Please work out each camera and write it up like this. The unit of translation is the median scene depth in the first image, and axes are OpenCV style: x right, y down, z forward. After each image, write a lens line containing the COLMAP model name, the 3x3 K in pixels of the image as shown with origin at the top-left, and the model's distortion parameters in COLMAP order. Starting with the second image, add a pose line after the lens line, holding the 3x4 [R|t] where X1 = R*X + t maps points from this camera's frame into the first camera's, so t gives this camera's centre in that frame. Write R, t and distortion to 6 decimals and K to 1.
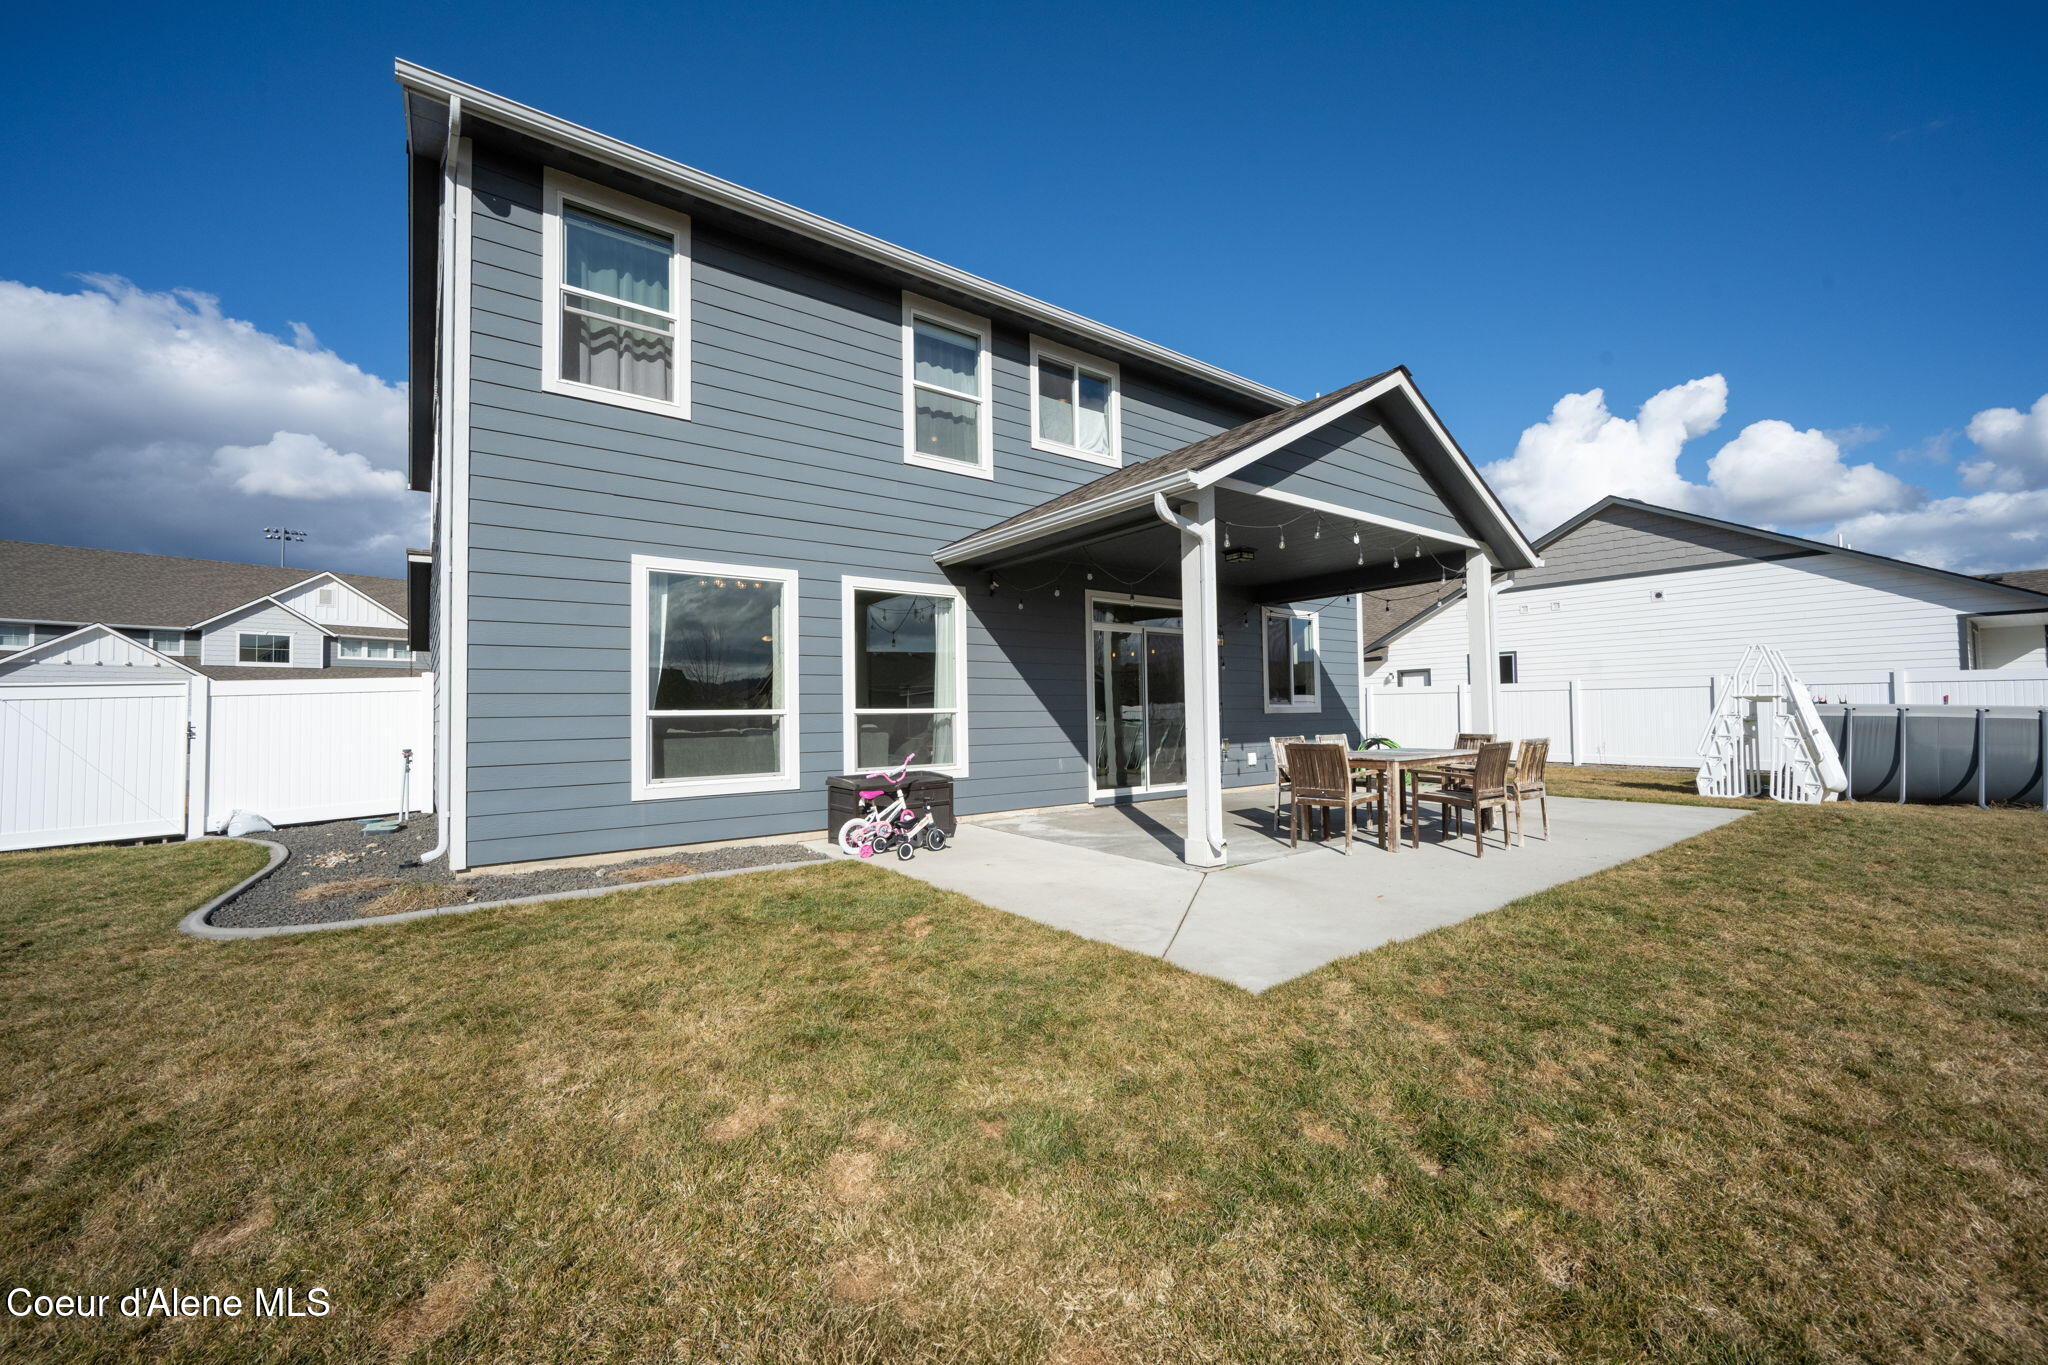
lens RADIAL K [[807.6, 0, 1024.1], [0, 807.6, 686.2], [0, 0, 1]] dist [-0.004385, -0.000771]
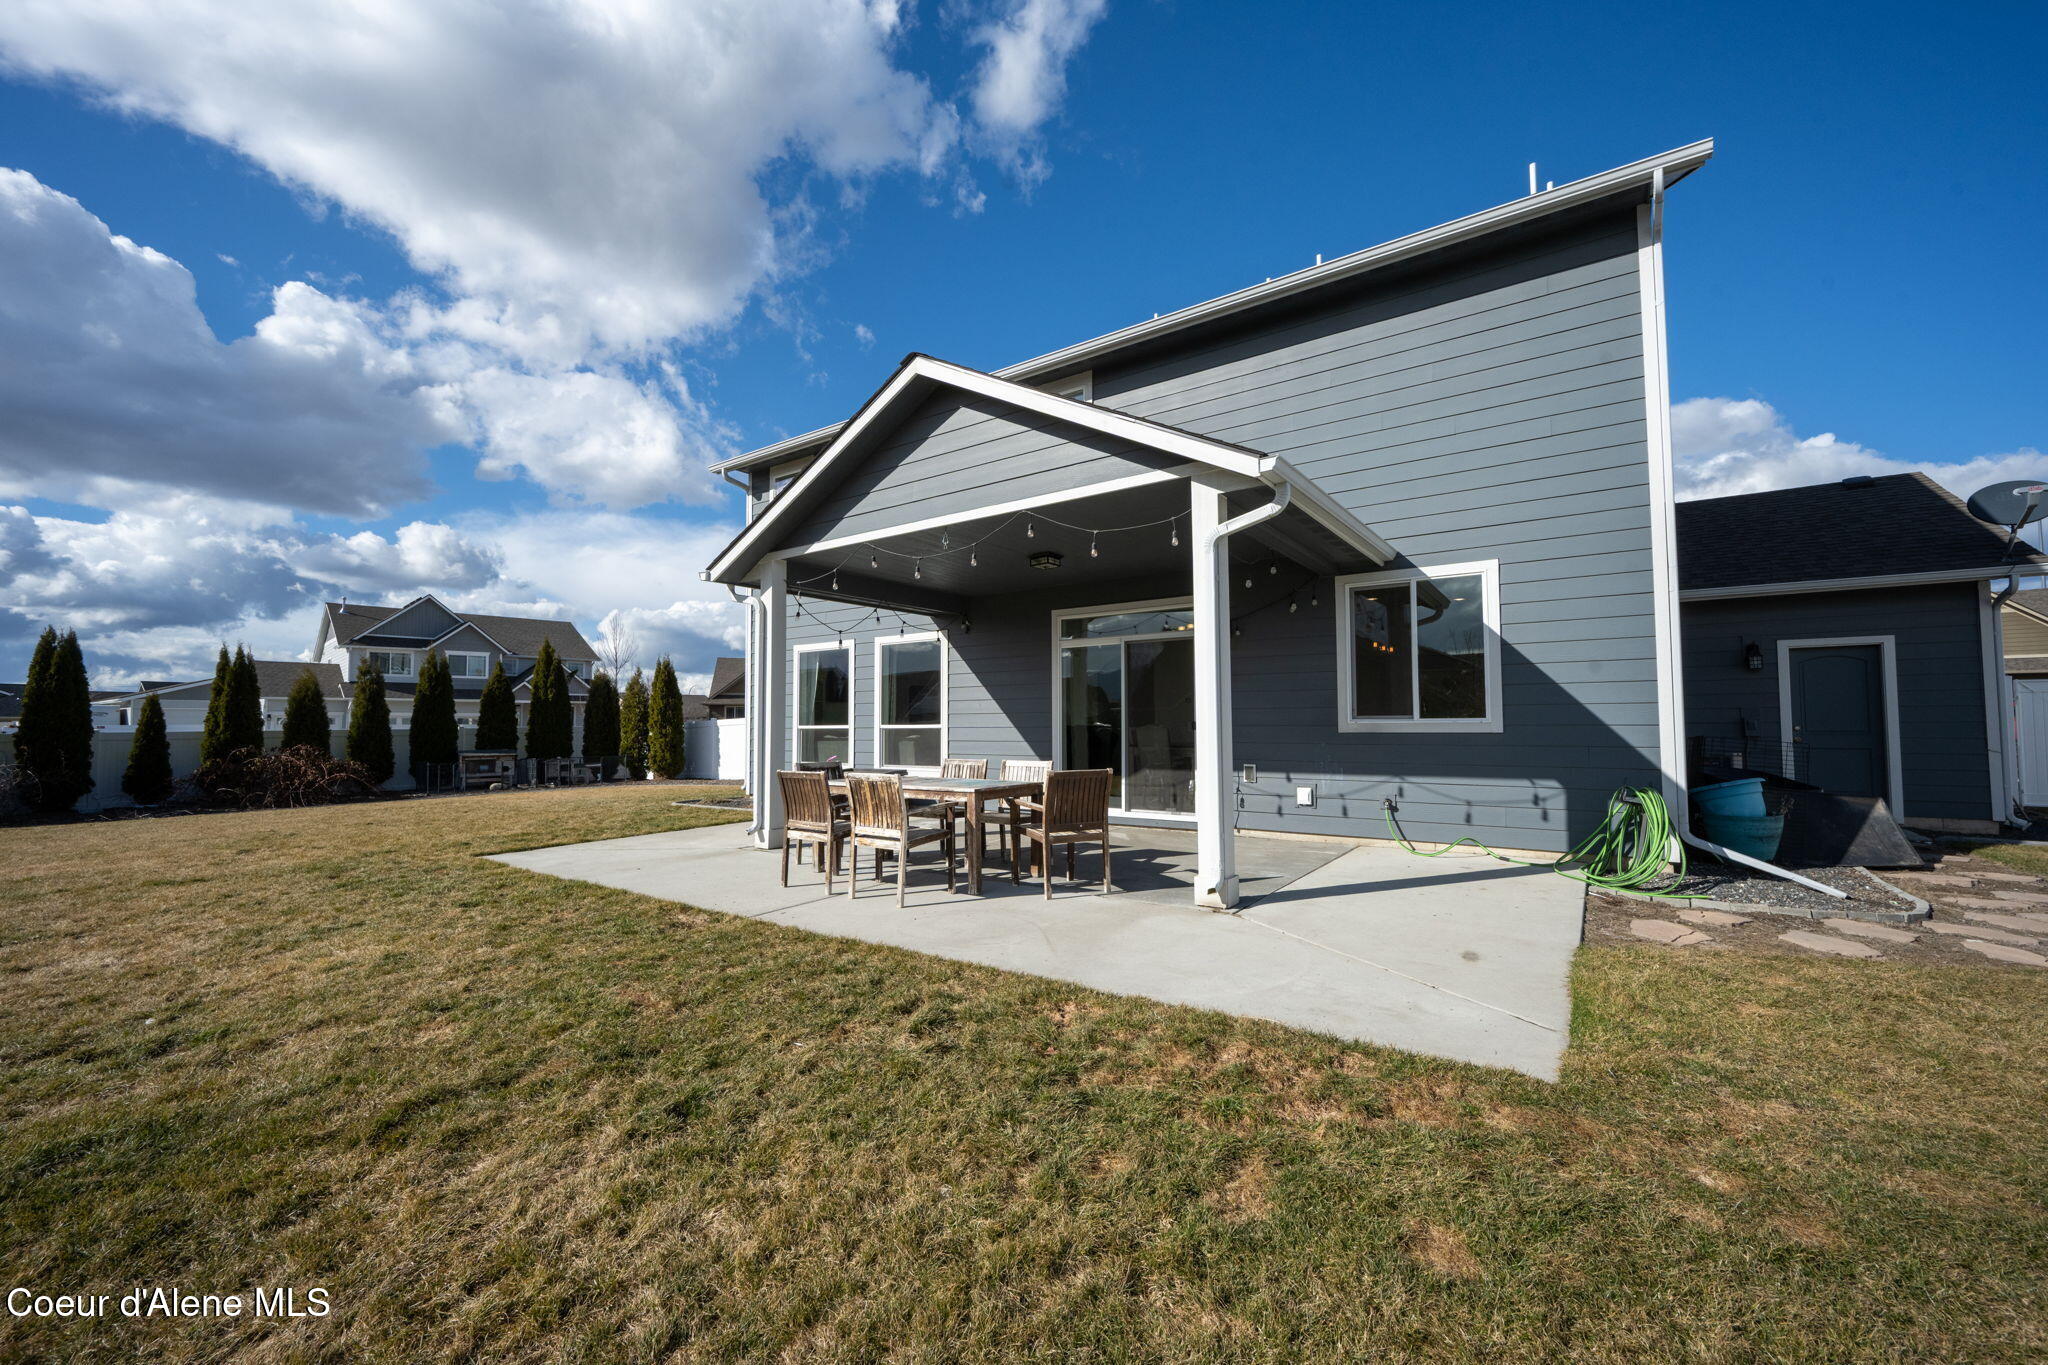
lens RADIAL K [[807.6, 0, 1027.7], [0, 807.6, 683.0], [0, 0, 1]] dist [-0.004385, -0.000771]
pose [[0.296431, -0.038631, -0.954273, 1.350554], [0.035841, 0.998928, -0.029306, 0.003897], [0.954382, -0.025515, 0.297497, 0.840044]]
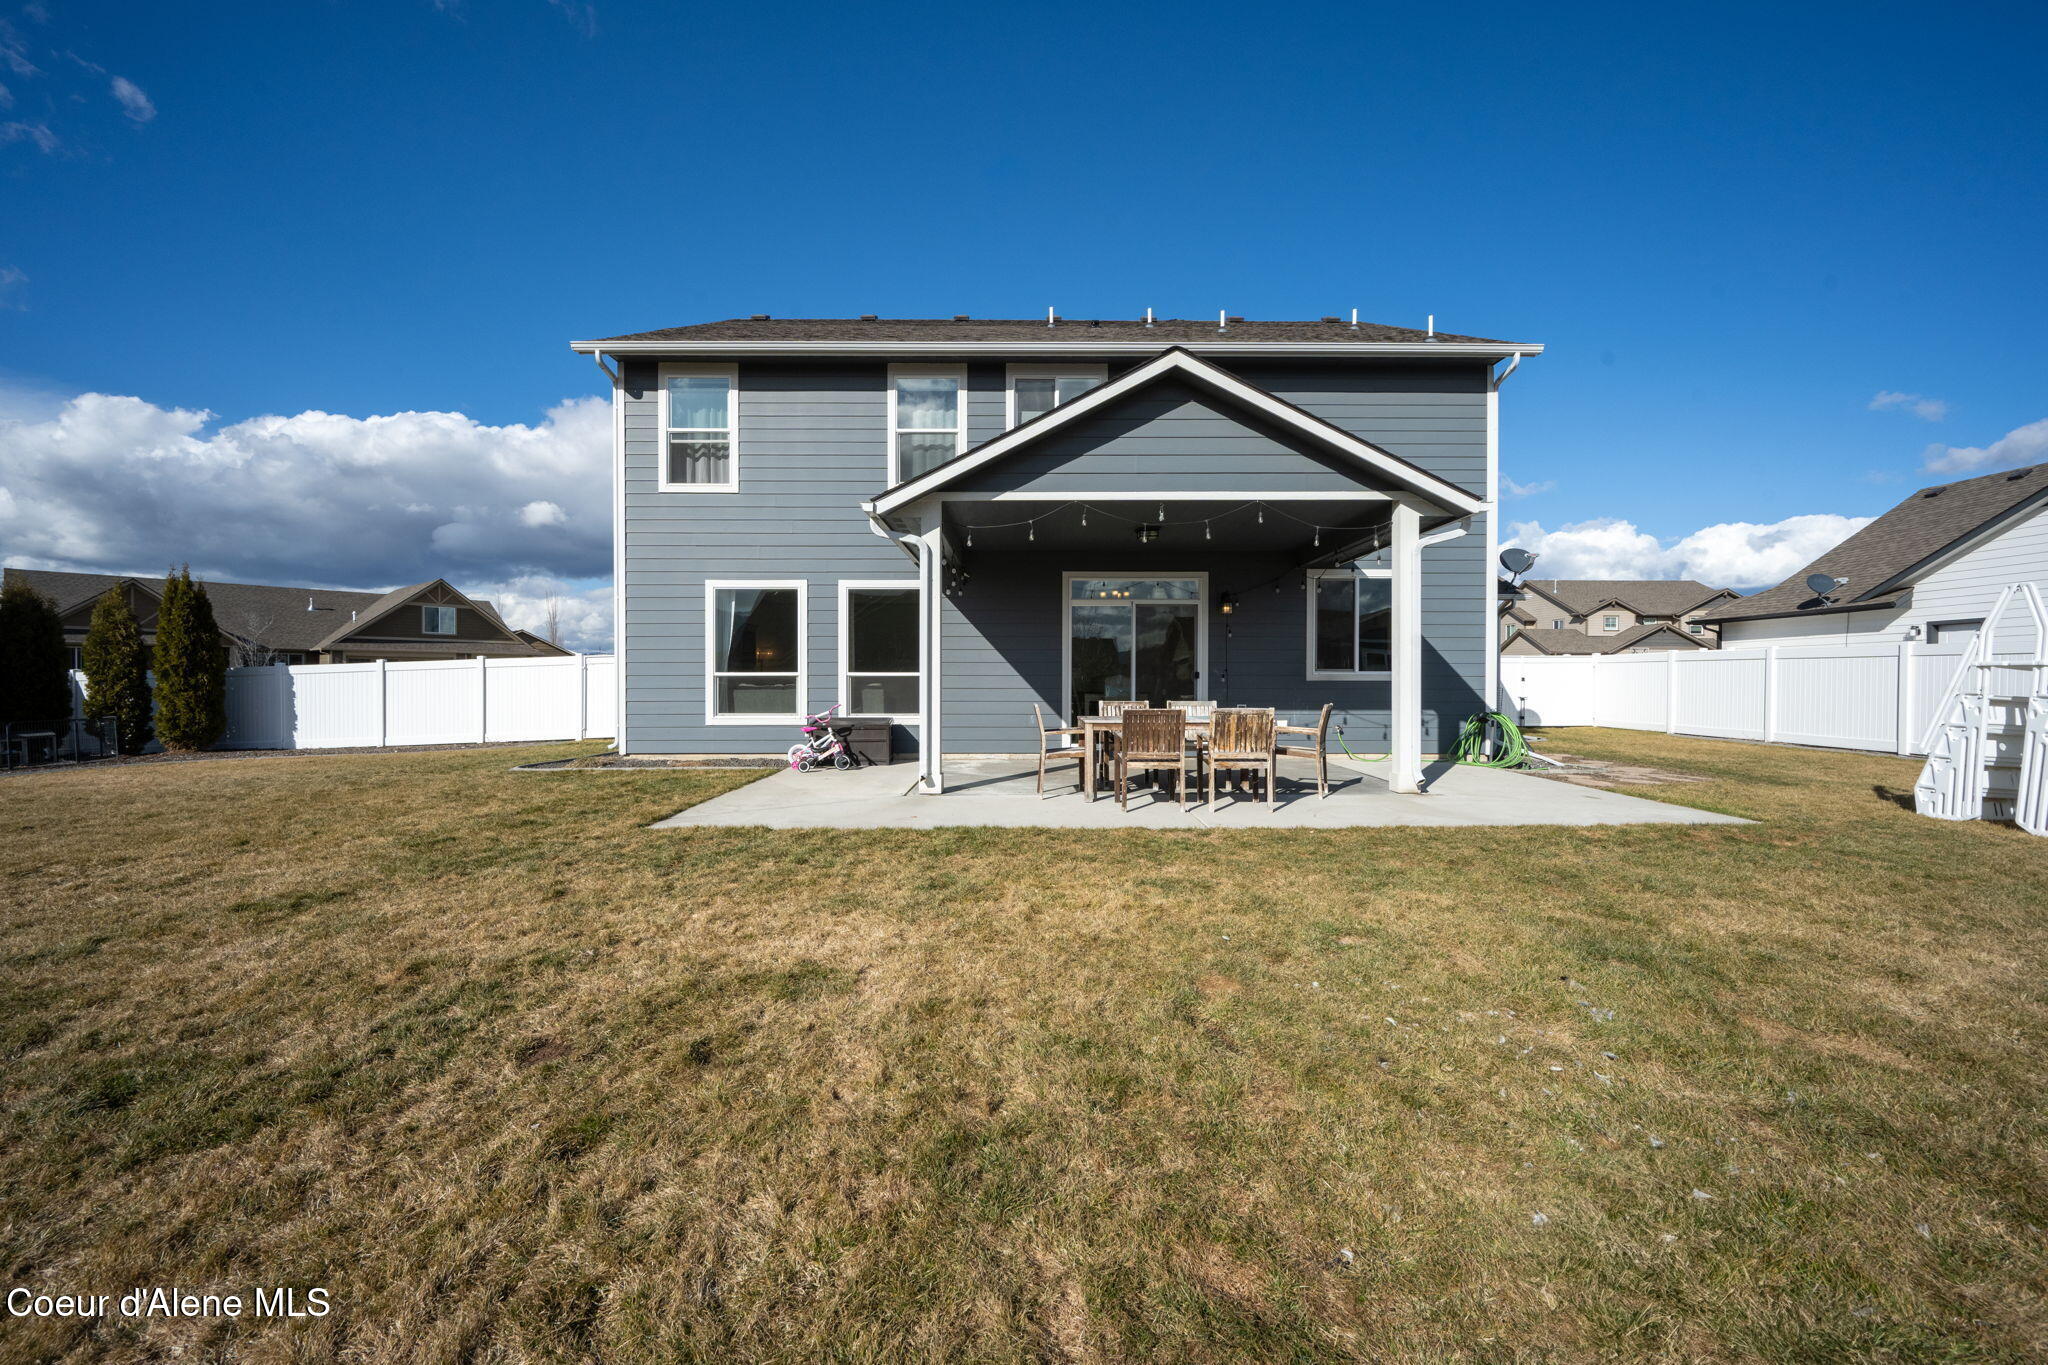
lens RADIAL K [[807.6, 0, 1027.7], [0, 807.6, 688.3], [0, 0, 1]] dist [-0.004385, -0.000771]
pose [[0.800375, 0.019780, -0.599173, 0.942633], [0.009601, 0.998904, 0.045802, -0.006888], [0.599422, -0.042412, 0.799309, 0.036925]]
